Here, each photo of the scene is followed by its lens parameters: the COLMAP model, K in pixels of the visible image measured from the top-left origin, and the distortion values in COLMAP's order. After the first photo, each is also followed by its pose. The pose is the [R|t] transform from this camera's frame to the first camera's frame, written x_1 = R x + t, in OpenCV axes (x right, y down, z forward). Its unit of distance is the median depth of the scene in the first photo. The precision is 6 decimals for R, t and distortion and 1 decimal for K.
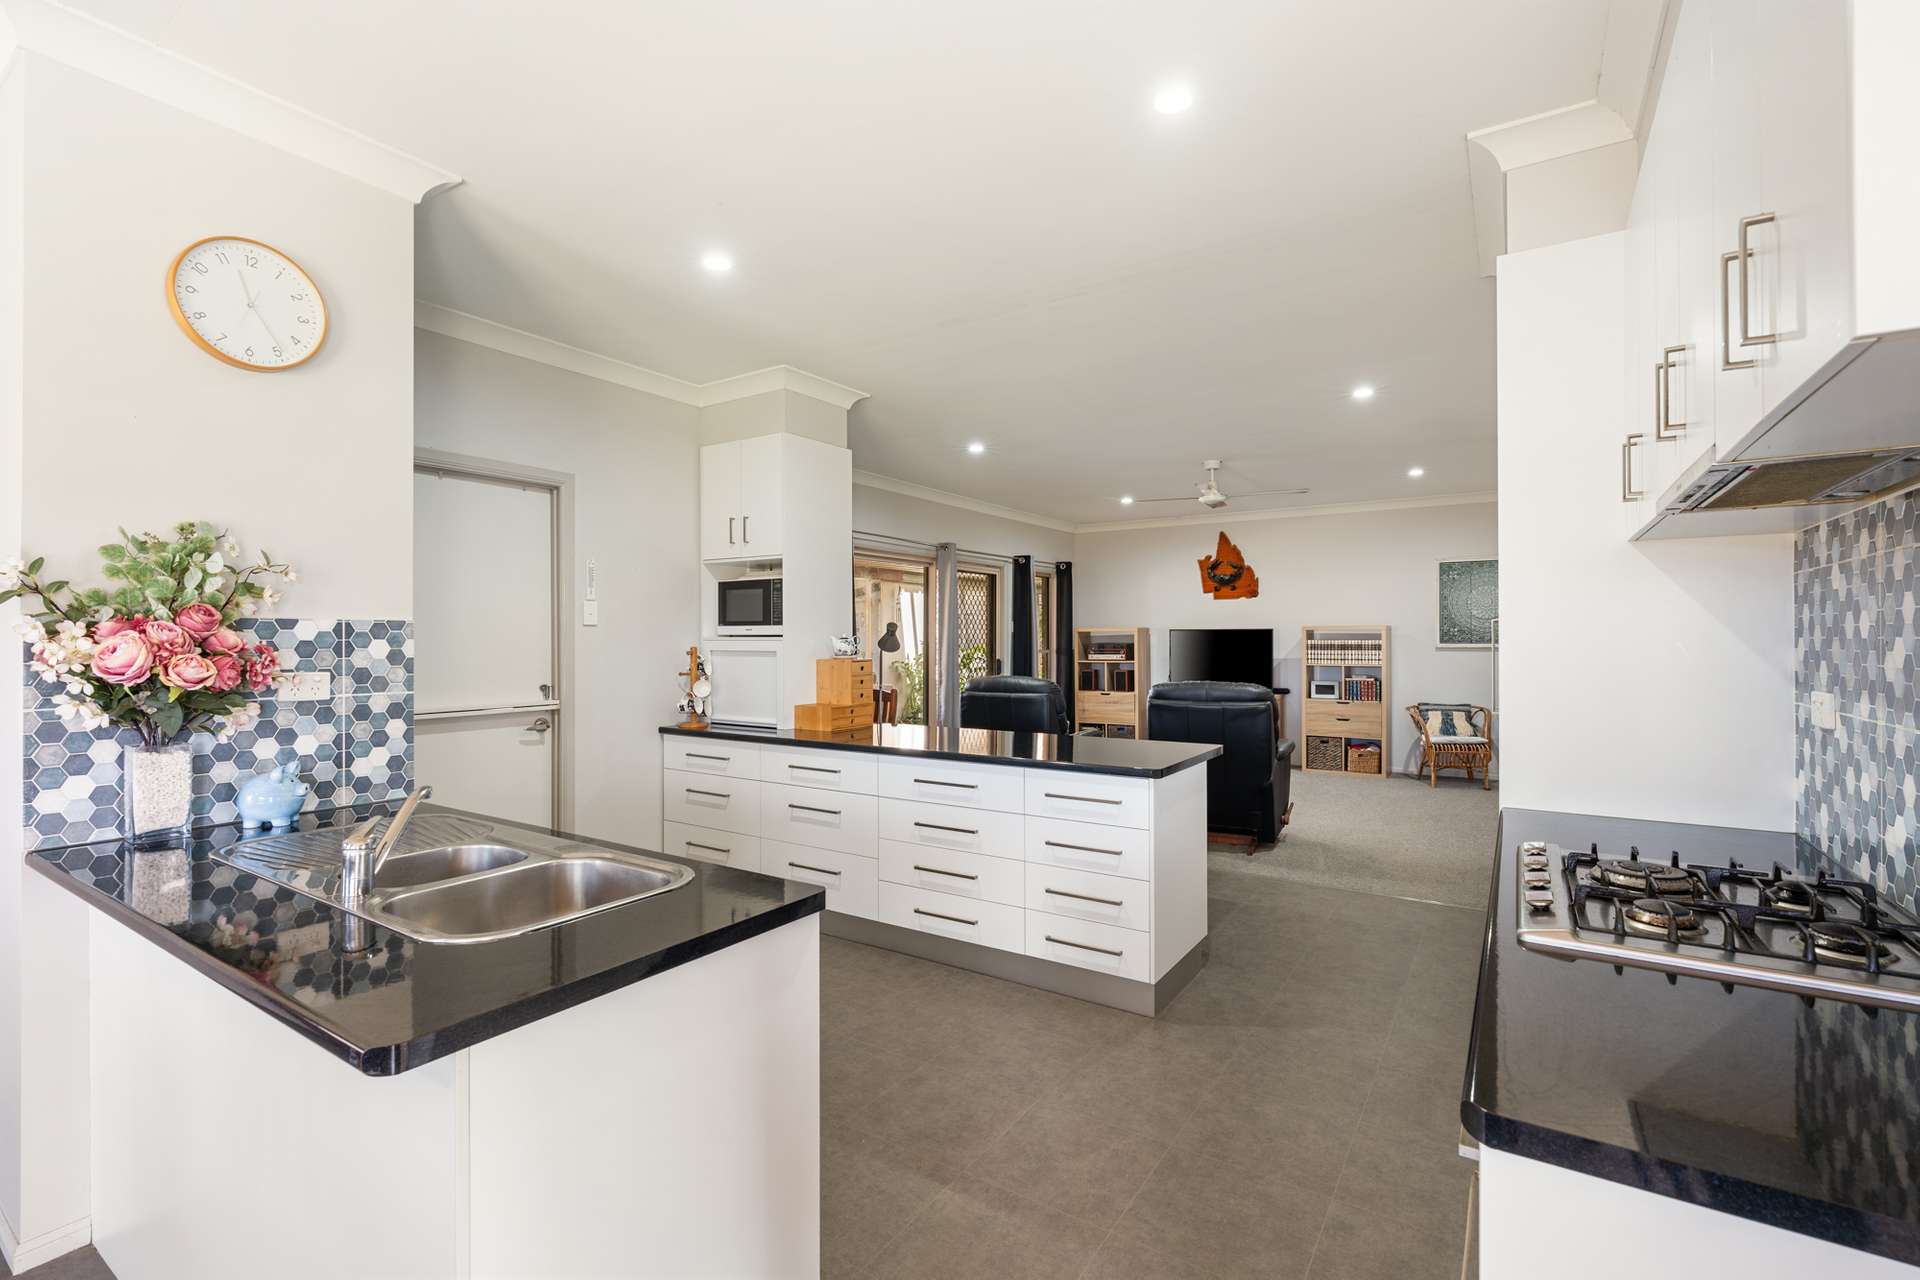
lens RADIAL K [[850.1, 0, 957.5], [0, 850.1, 639.8], [0, 0, 1]] dist [-0.002826, -0.000656]
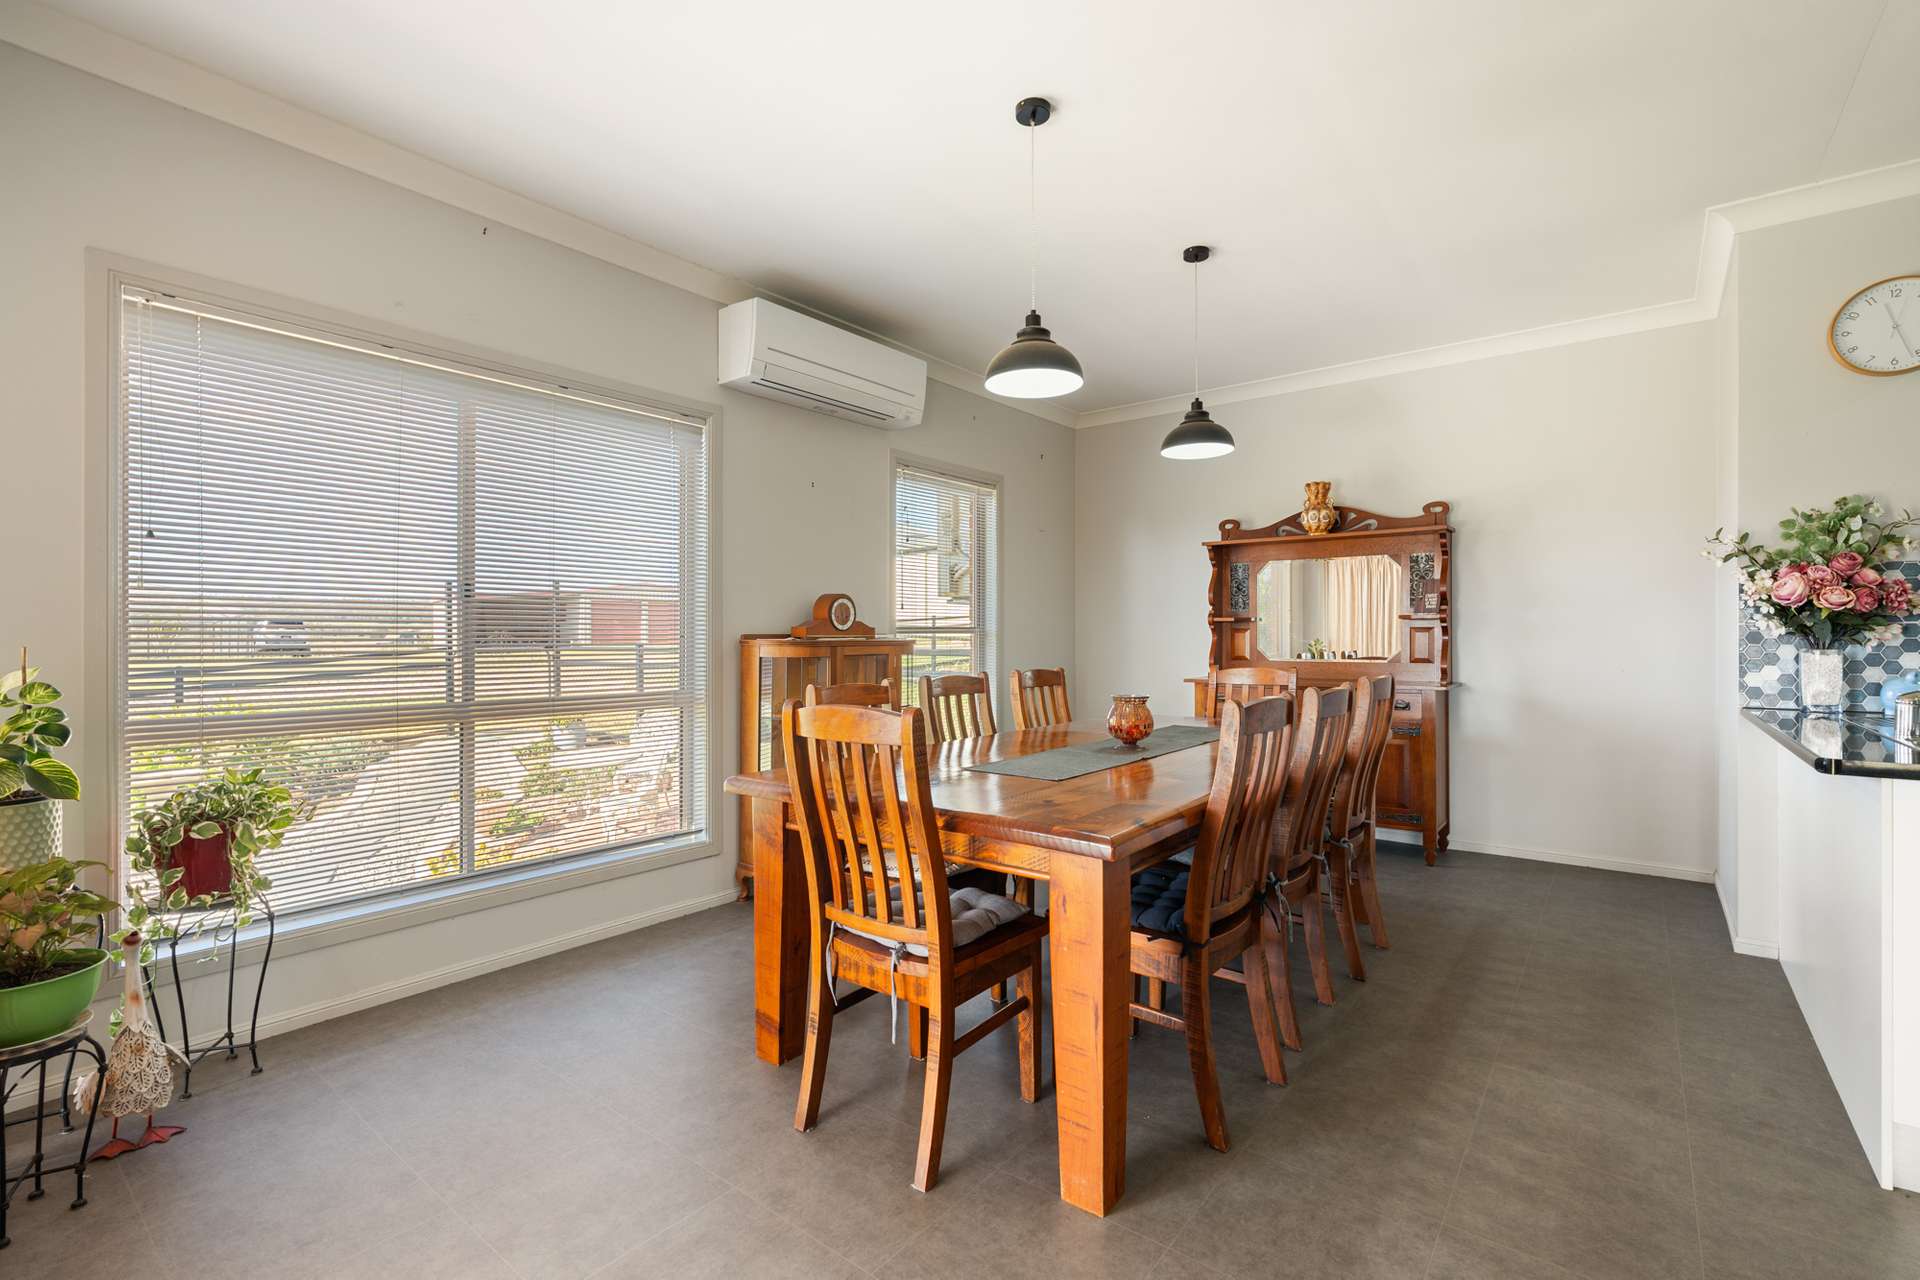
lens RADIAL K [[850.1, 0, 956.4], [0, 850.1, 635.5], [0, 0, 1]] dist [-0.002826, -0.000656]
pose [[-0.094371, 0.001622, -0.995536, 0.711673], [0.002789, 0.999995, 0.001365, 0.096020], [0.995533, -0.002647, -0.094376, -0.389807]]
